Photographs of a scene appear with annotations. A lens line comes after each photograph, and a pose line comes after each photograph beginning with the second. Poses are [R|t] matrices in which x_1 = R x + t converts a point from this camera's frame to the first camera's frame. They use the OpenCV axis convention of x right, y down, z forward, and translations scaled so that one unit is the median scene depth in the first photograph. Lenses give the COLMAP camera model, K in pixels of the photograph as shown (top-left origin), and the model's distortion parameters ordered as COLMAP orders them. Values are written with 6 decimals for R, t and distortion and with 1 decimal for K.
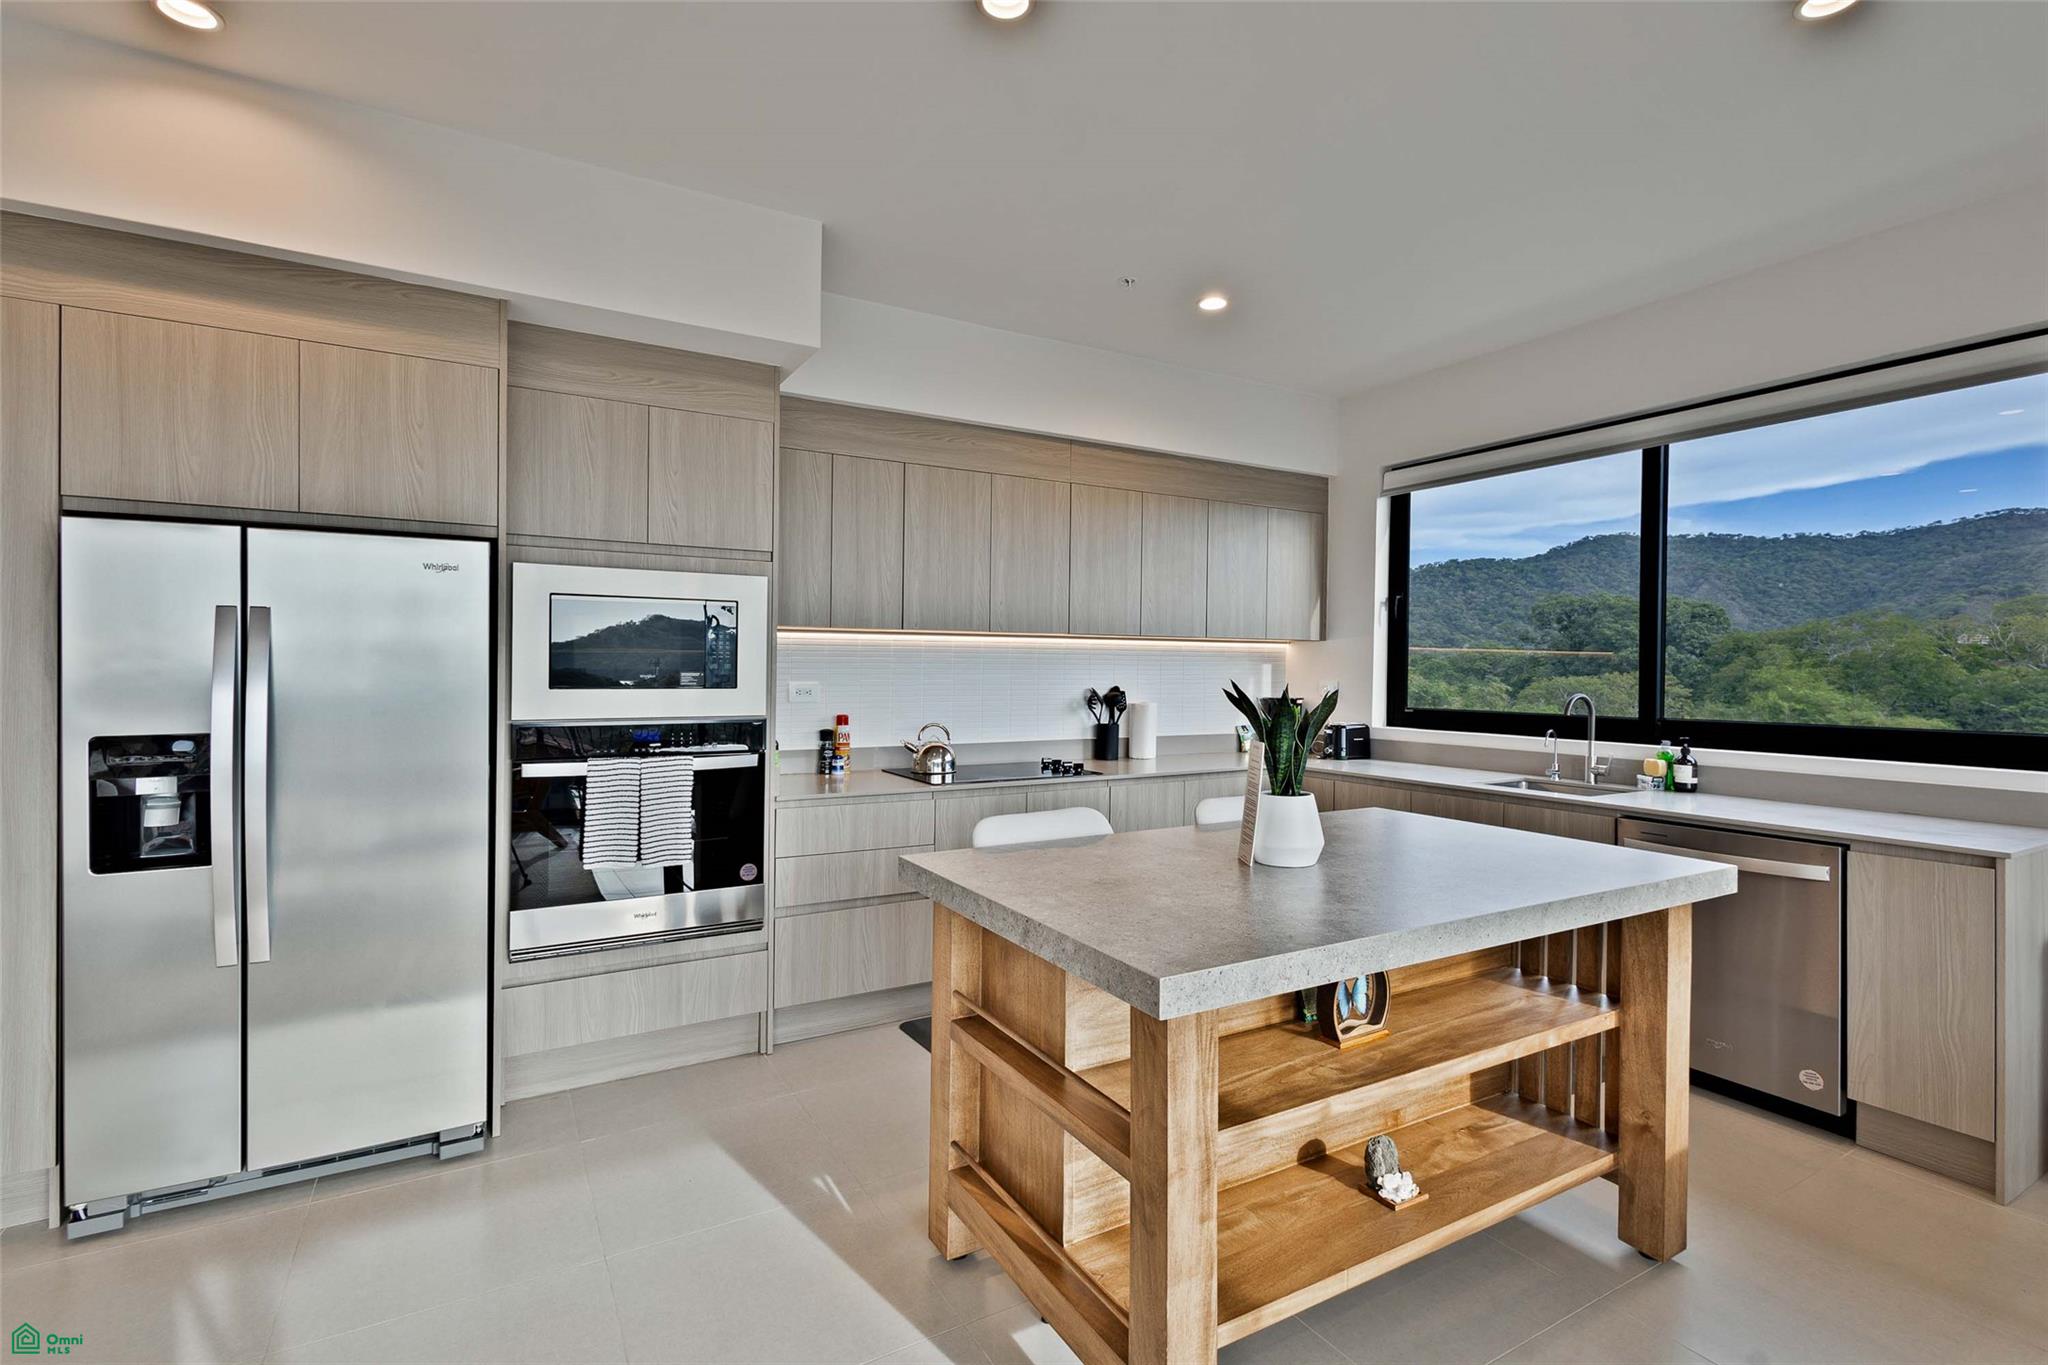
lens RADIAL K [[943.5, 0, 931.8], [0, 943.5, 687.9], [0, 0, 1]] dist [0.010971, 0.000551]
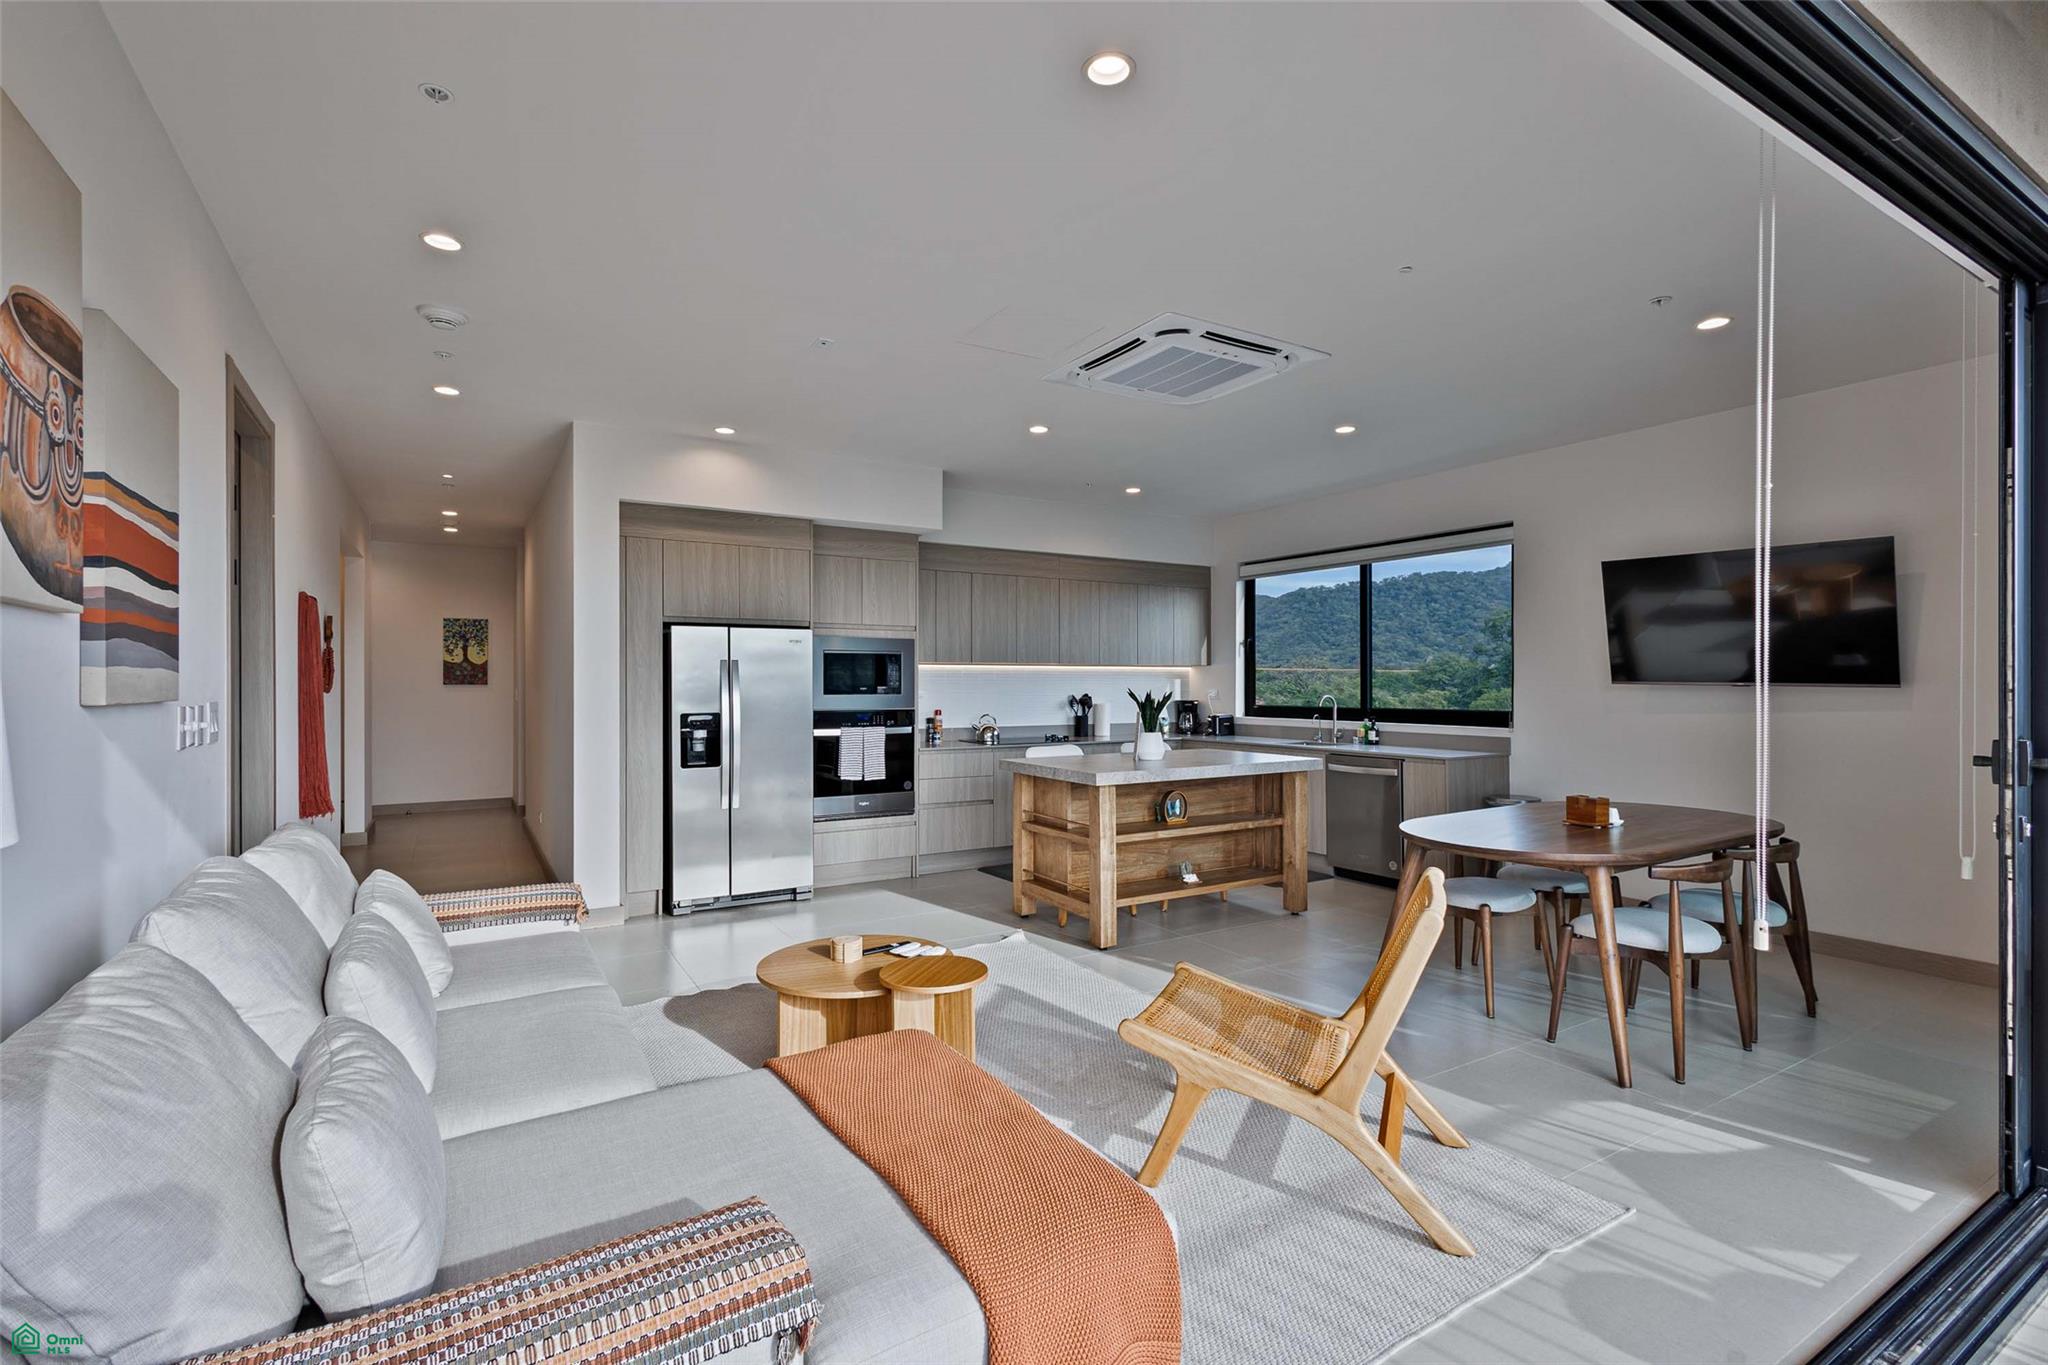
lens RADIAL K [[943.5, 0, 1020.7], [0, 943.5, 684.2], [0, 0, 1]] dist [0.010971, 0.000551]
pose [[0.992632, -0.006976, 0.120964, -0.152649], [0.009366, 0.999772, -0.019201, 0.015515], [-0.120802, 0.020193, 0.992471, -0.806350]]
